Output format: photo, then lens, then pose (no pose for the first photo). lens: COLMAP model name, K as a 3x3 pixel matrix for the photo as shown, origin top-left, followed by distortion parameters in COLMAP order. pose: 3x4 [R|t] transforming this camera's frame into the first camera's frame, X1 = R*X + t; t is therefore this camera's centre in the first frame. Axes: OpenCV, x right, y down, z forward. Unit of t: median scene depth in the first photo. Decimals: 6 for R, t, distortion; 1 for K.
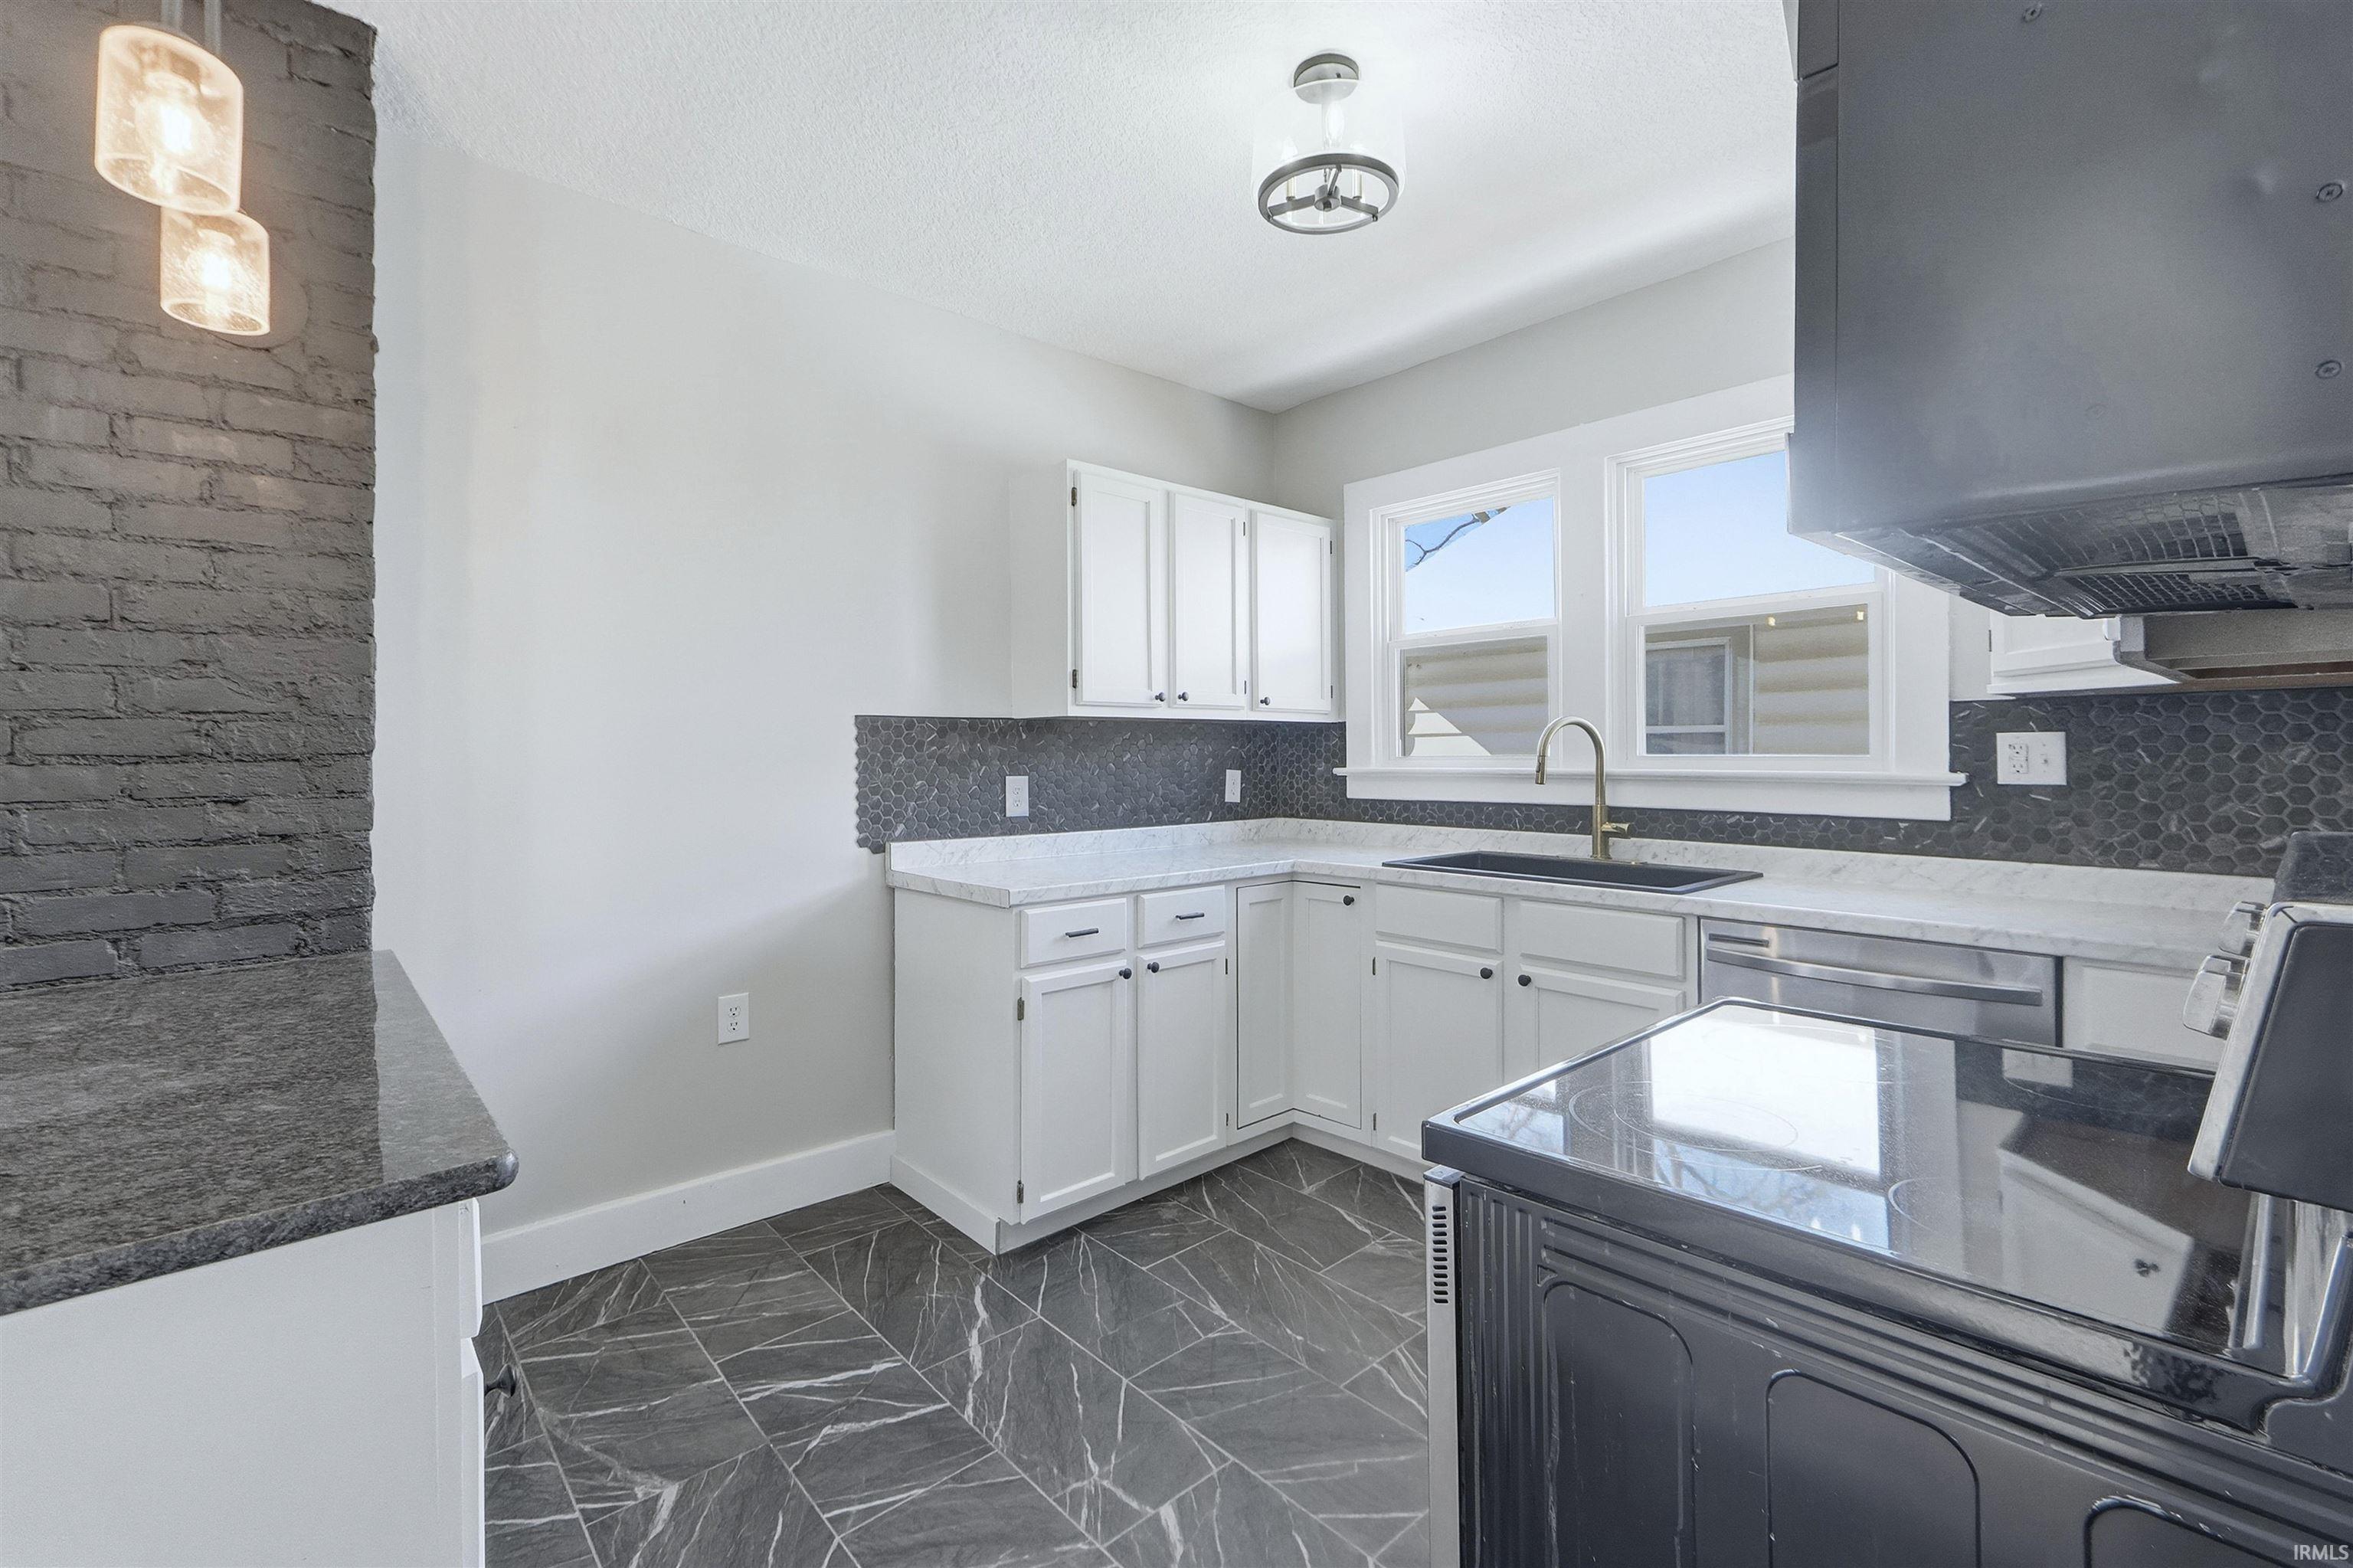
lens RADIAL K [[1028.9, 0, 1171.3], [0, 1028.9, 757.6], [0, 0, 1]] dist [0.010389, 0.000108]
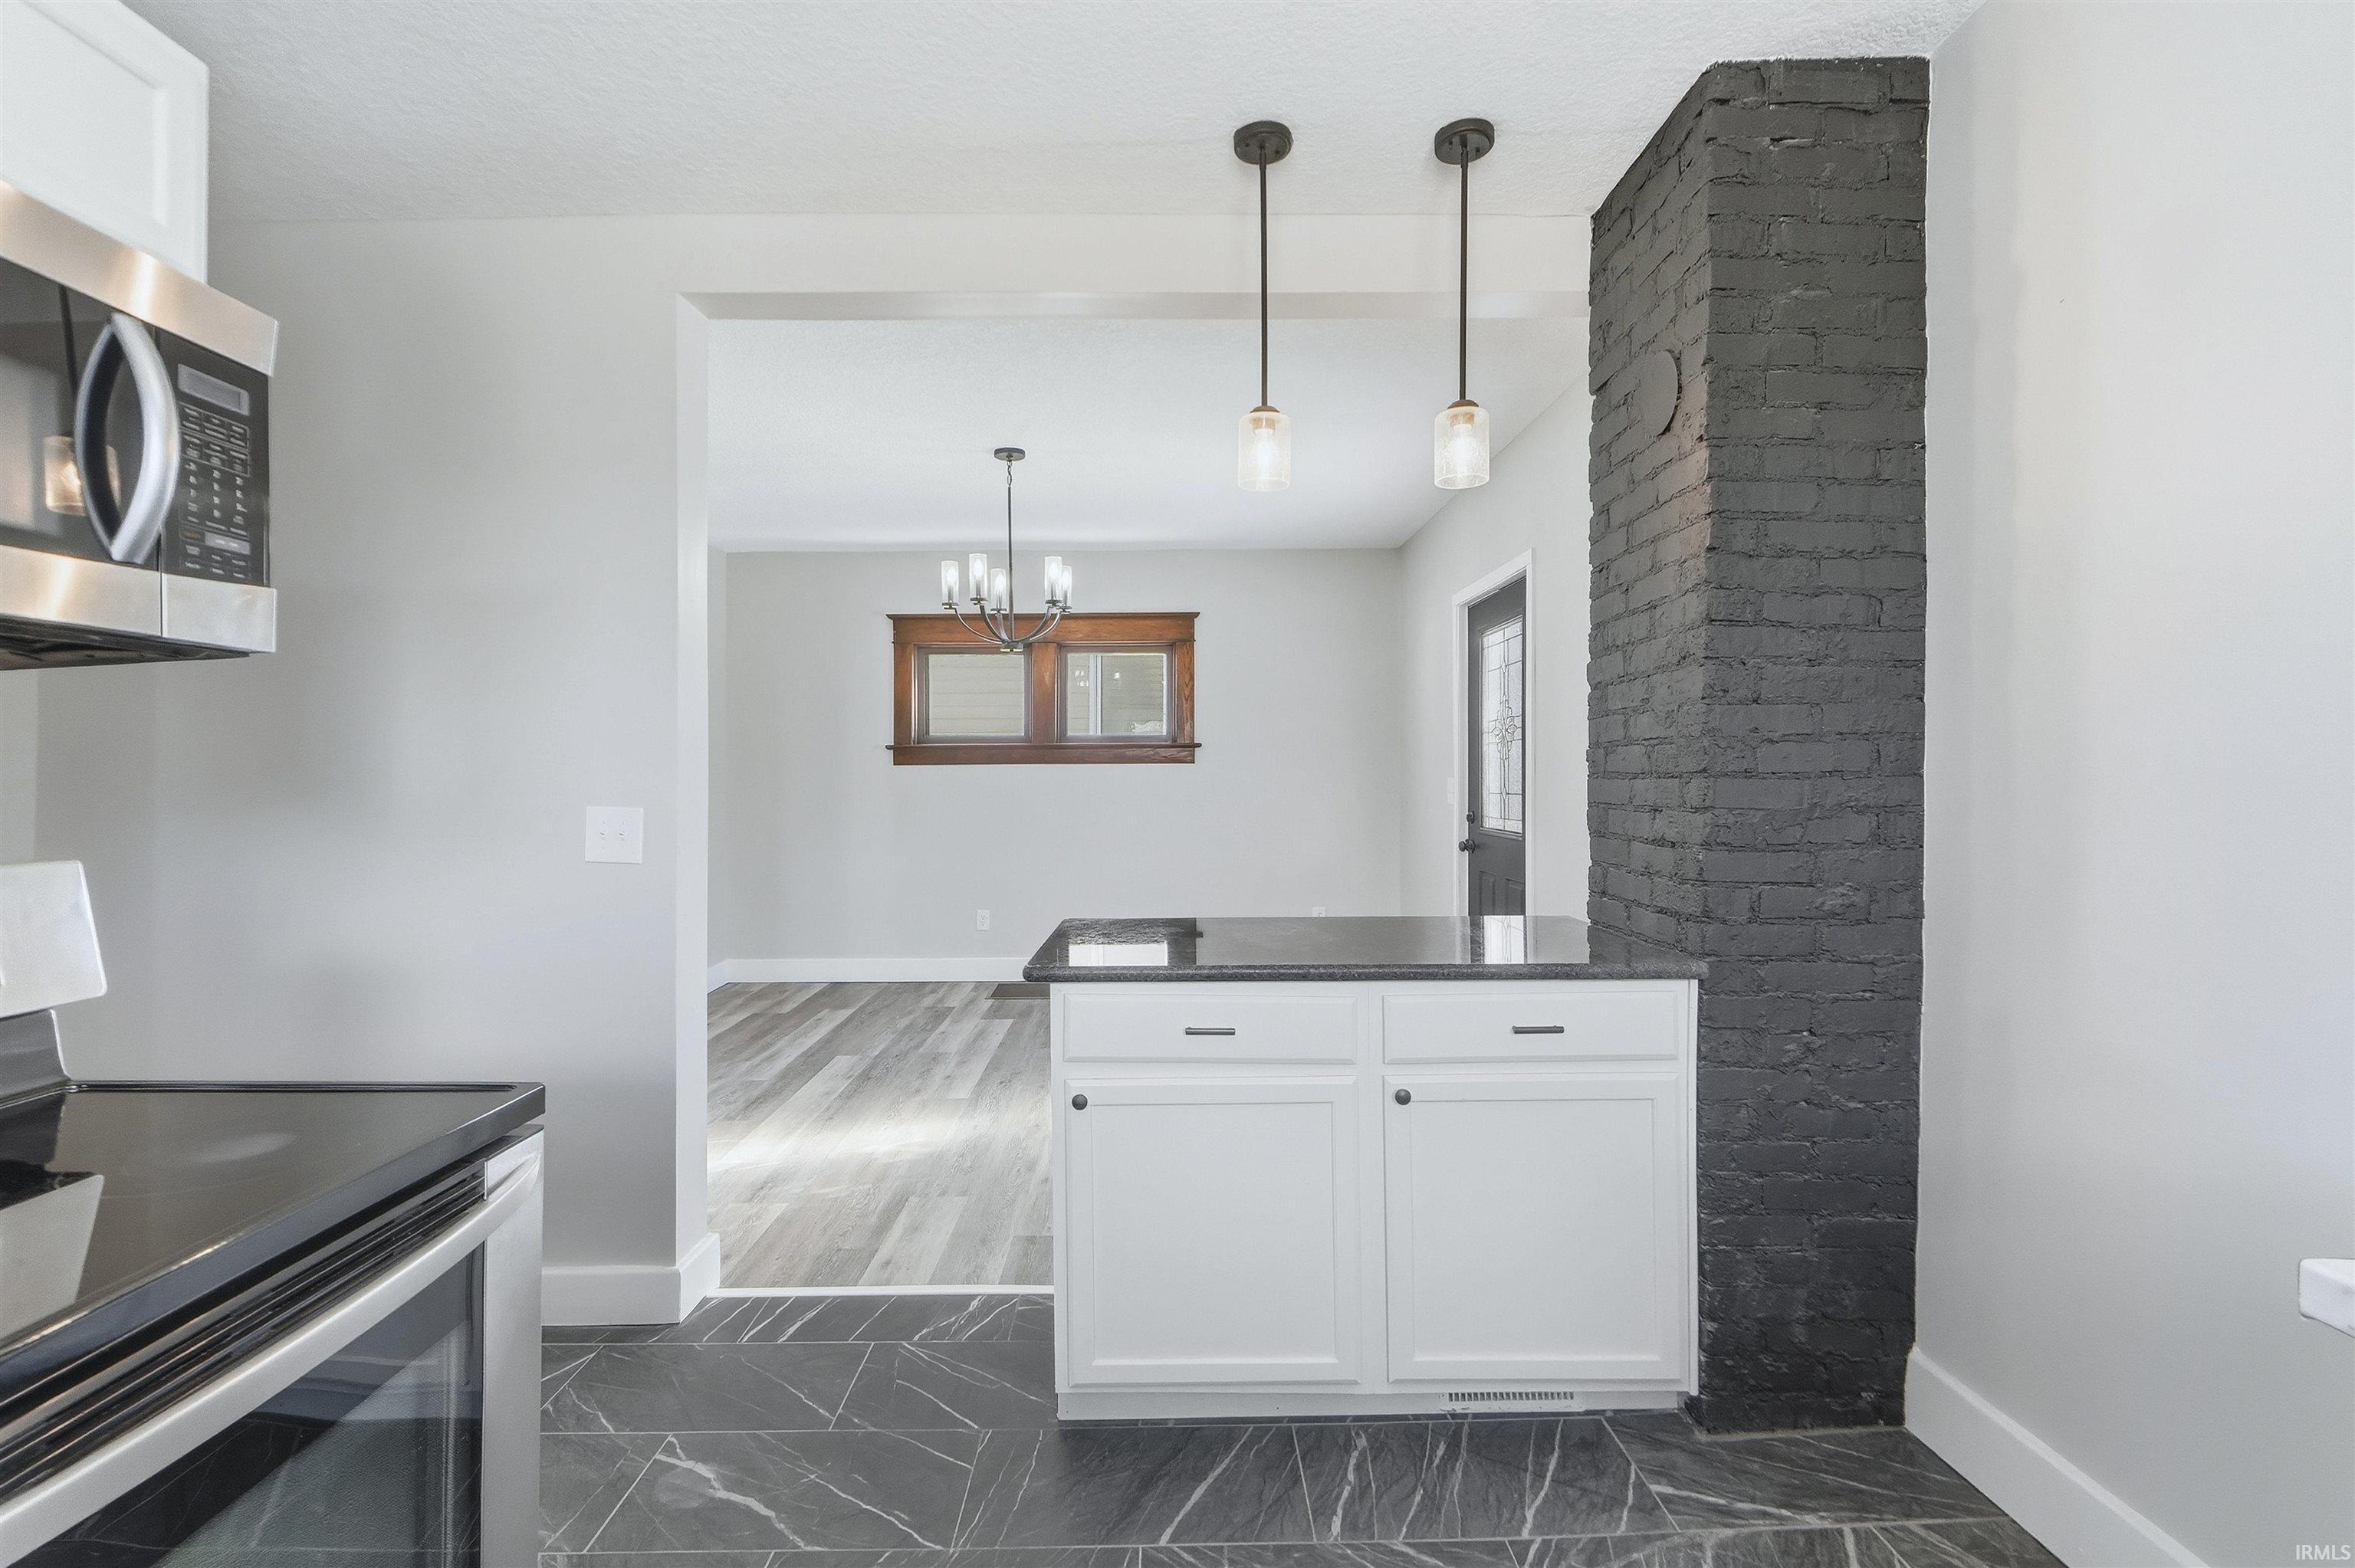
lens RADIAL K [[1010.6, 0, 1188.1], [0, 1010.6, 764.1], [0, 0, 1]] dist [-0.000746, 0.005965]
pose [[-0.662949, 0.001498, -0.748663, 0.221518], [0.002013, 0.999998, 0.000219, -0.007757], [0.748662, -0.001362, -0.662950, 0.821199]]
